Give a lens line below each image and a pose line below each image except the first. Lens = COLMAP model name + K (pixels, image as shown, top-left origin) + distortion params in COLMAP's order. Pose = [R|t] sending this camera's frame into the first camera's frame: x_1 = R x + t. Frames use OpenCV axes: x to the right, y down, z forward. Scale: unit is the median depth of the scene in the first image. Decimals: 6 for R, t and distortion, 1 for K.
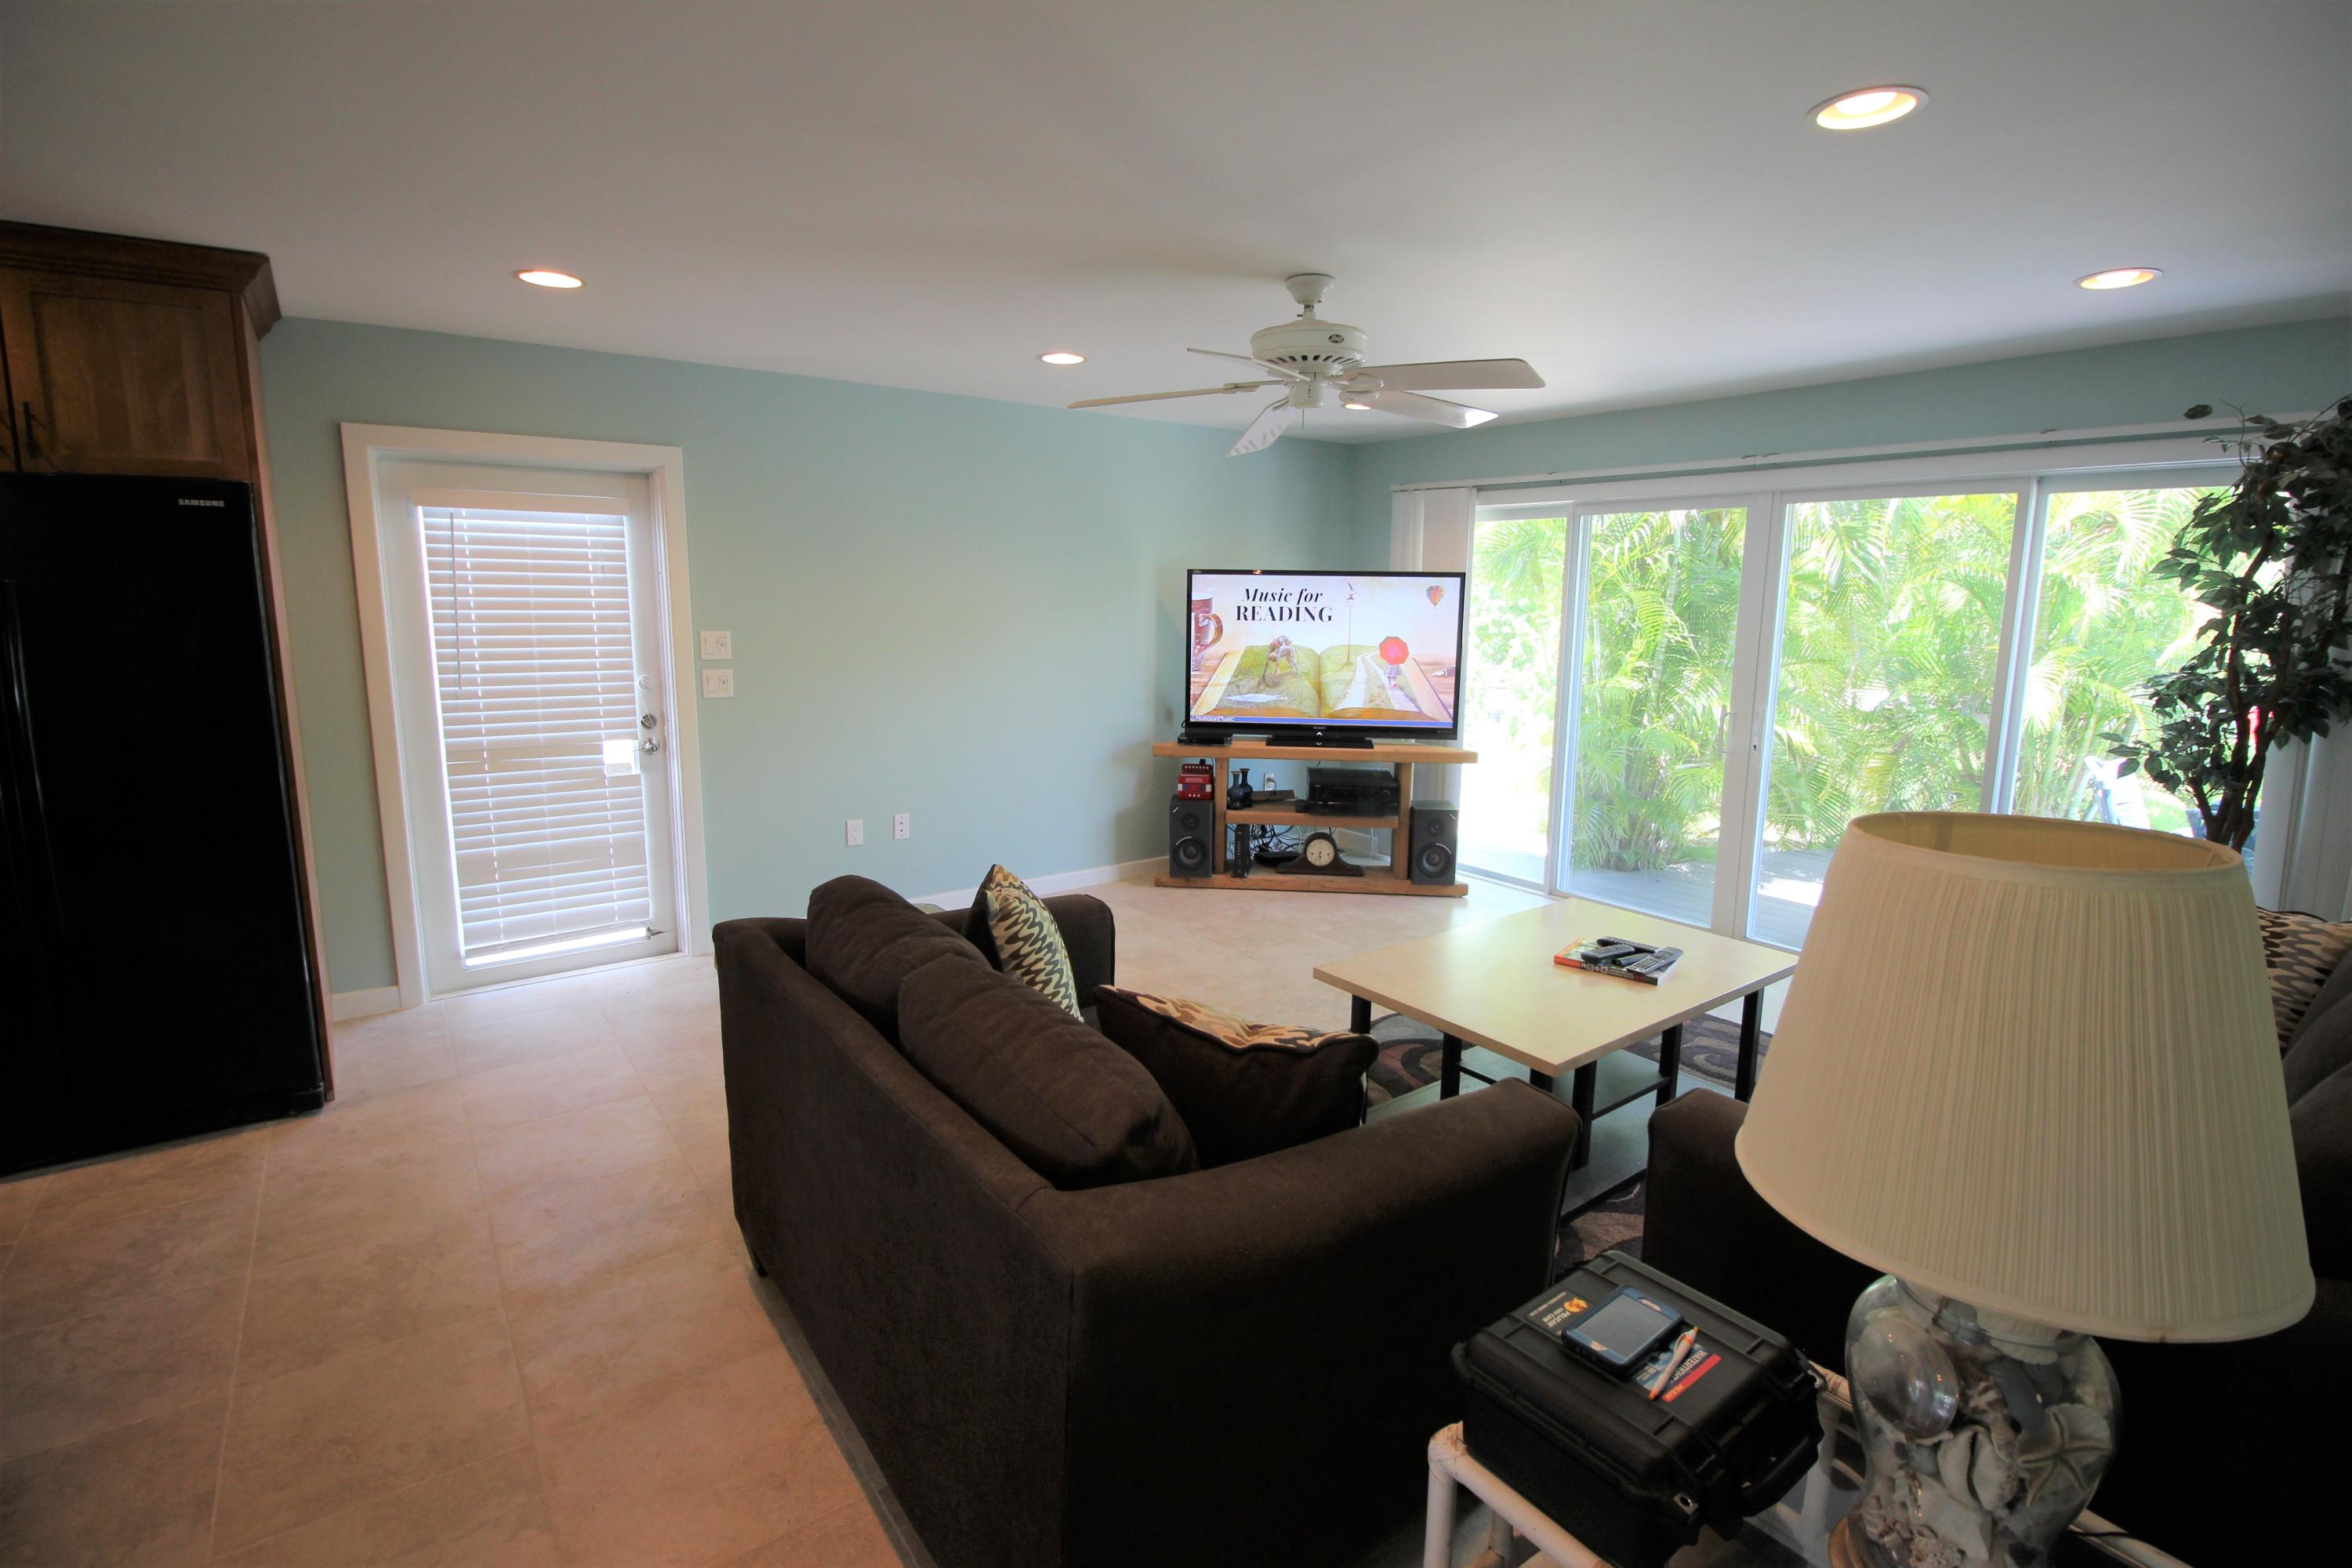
lens RADIAL K [[1091.6, 0, 1181.1], [0, 1091.6, 765.5], [0, 0, 1]] dist [-0.002342, -0.011395]
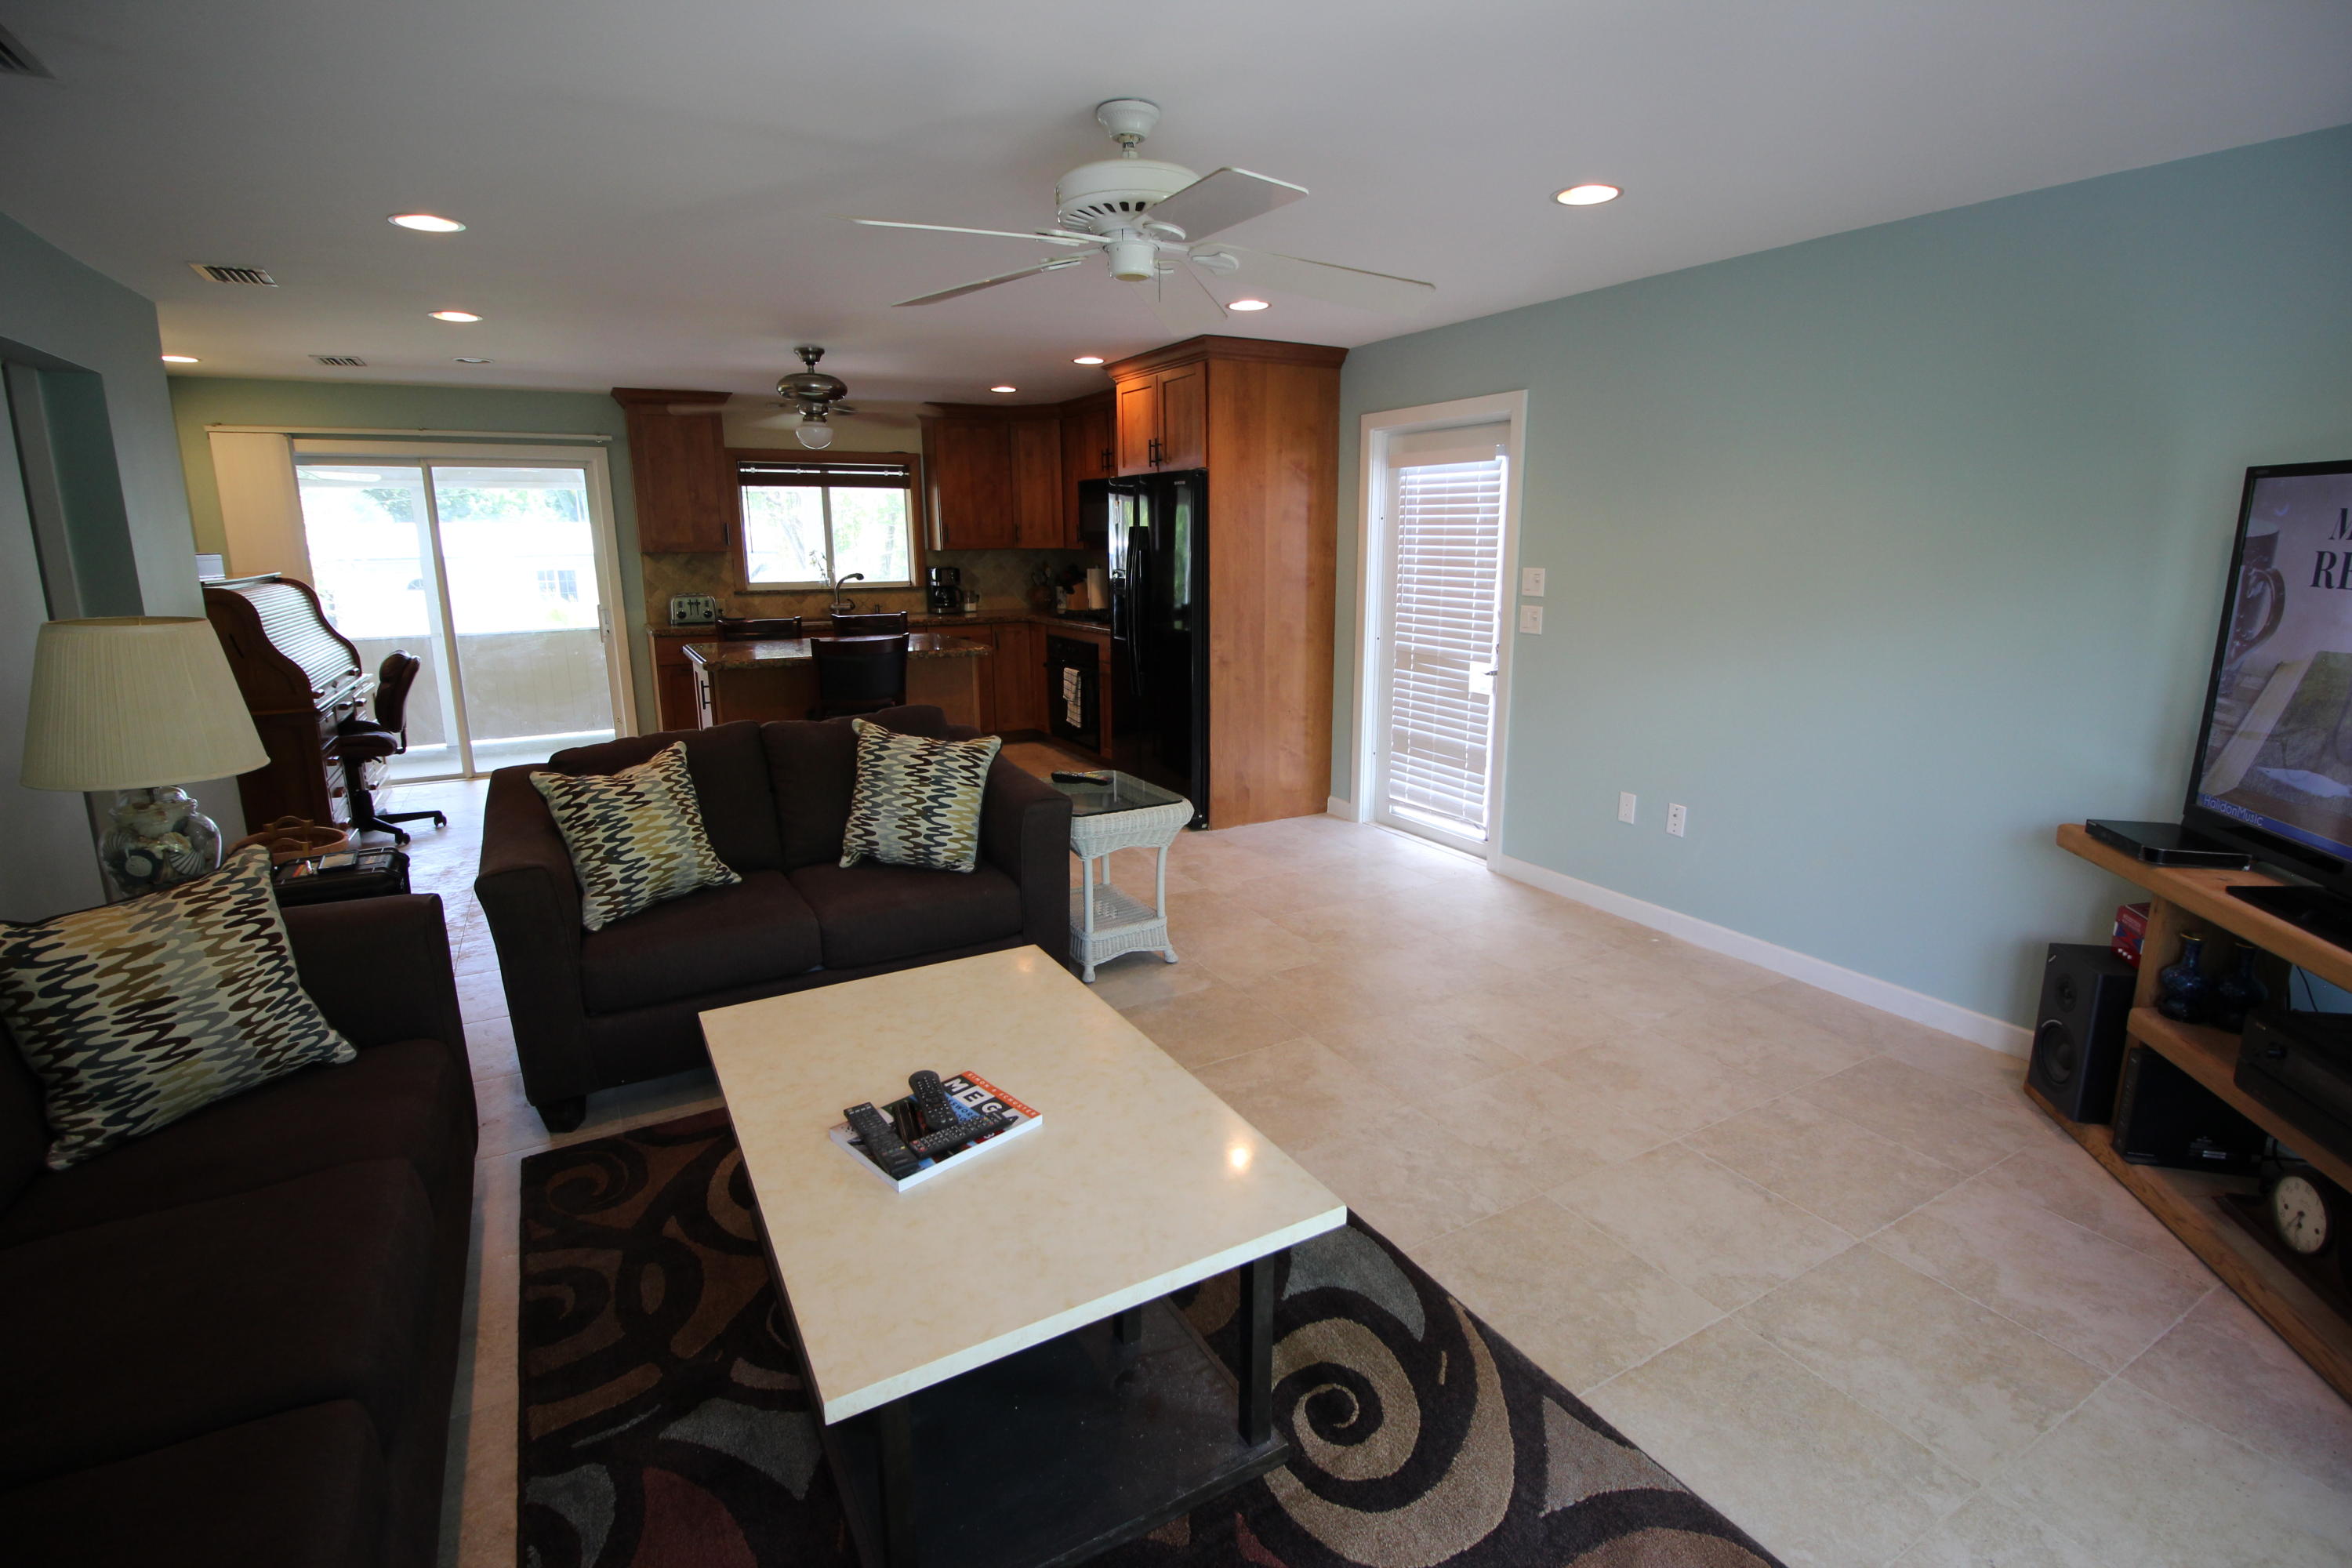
lens RADIAL K [[1091.6, 0, 1181.1], [0, 1091.6, 765.5], [0, 0, 1]] dist [-0.002342, -0.011395]
pose [[-0.125795, 0.196511, -0.972399, 0.510401], [-0.153982, 0.964438, 0.214822, -0.089938], [0.980033, 0.176756, -0.091062, 0.635640]]
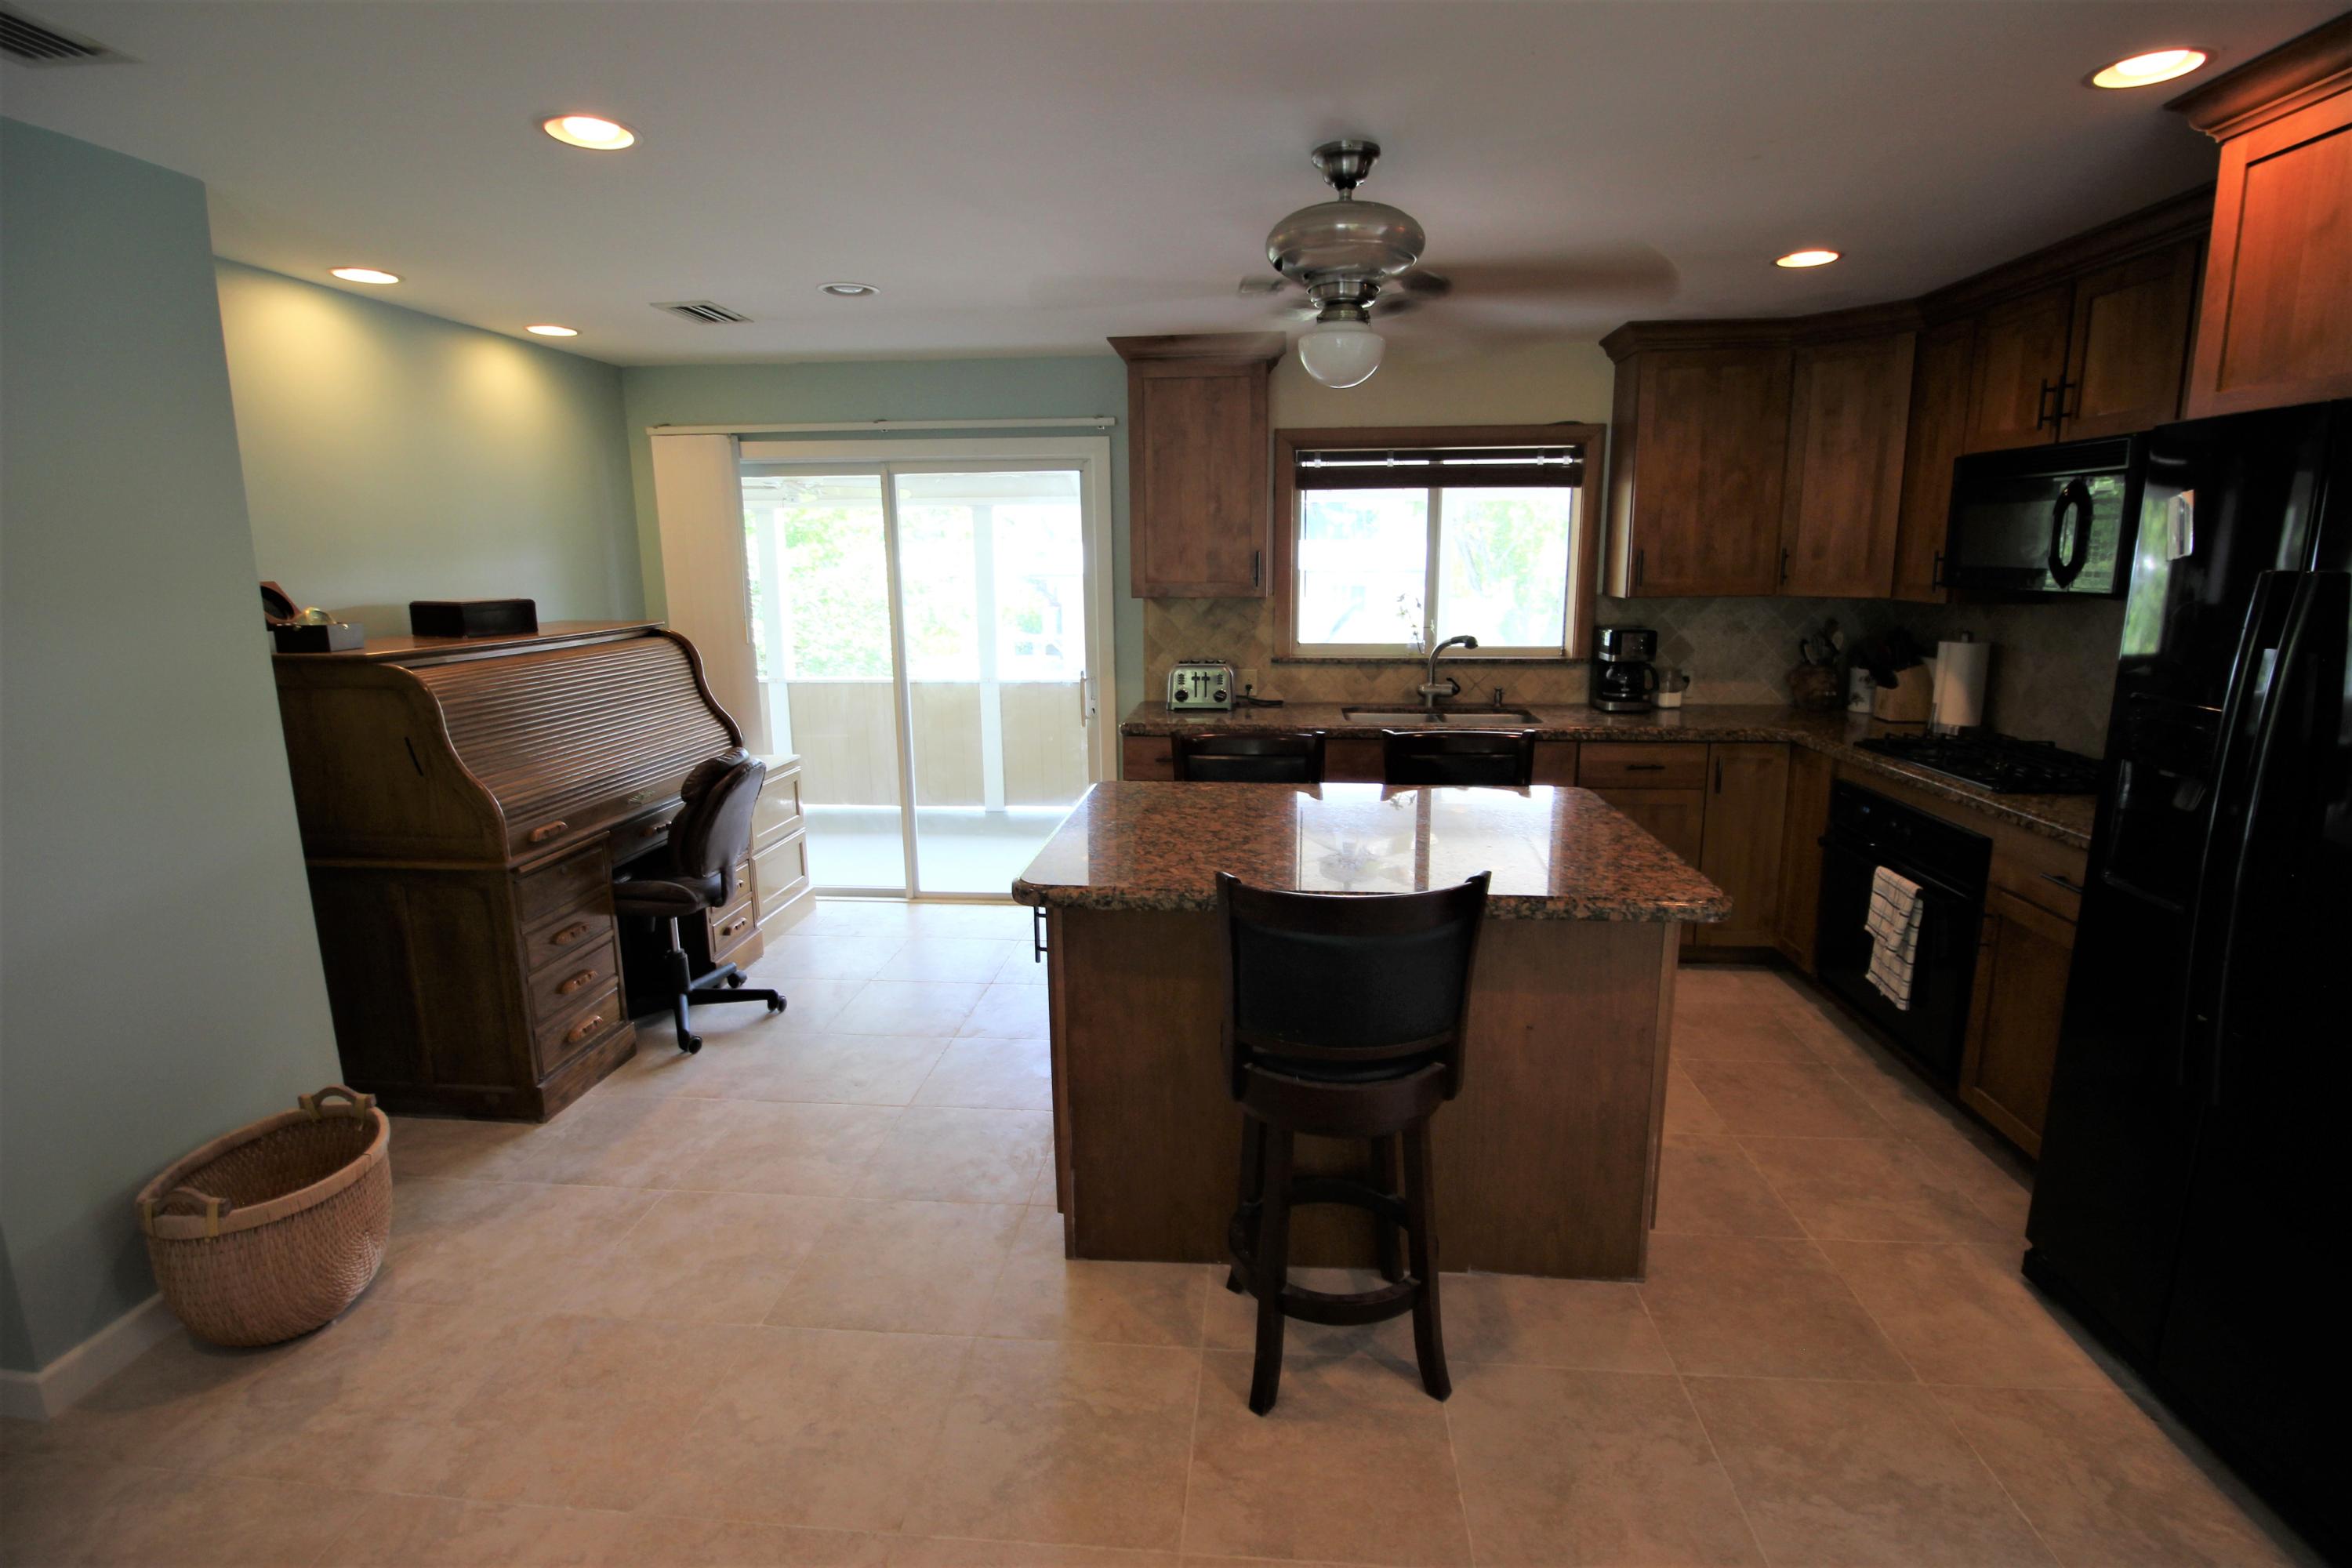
lens RADIAL K [[1091.6, 0, 1181.1], [0, 1091.6, 765.5], [0, 0, 1]] dist [-0.002342, -0.011395]
pose [[-0.663316, 0.139255, -0.735268, -0.078325], [-0.116828, 0.951216, 0.285550, -0.077798], [0.739164, 0.275310, -0.614688, 0.430578]]
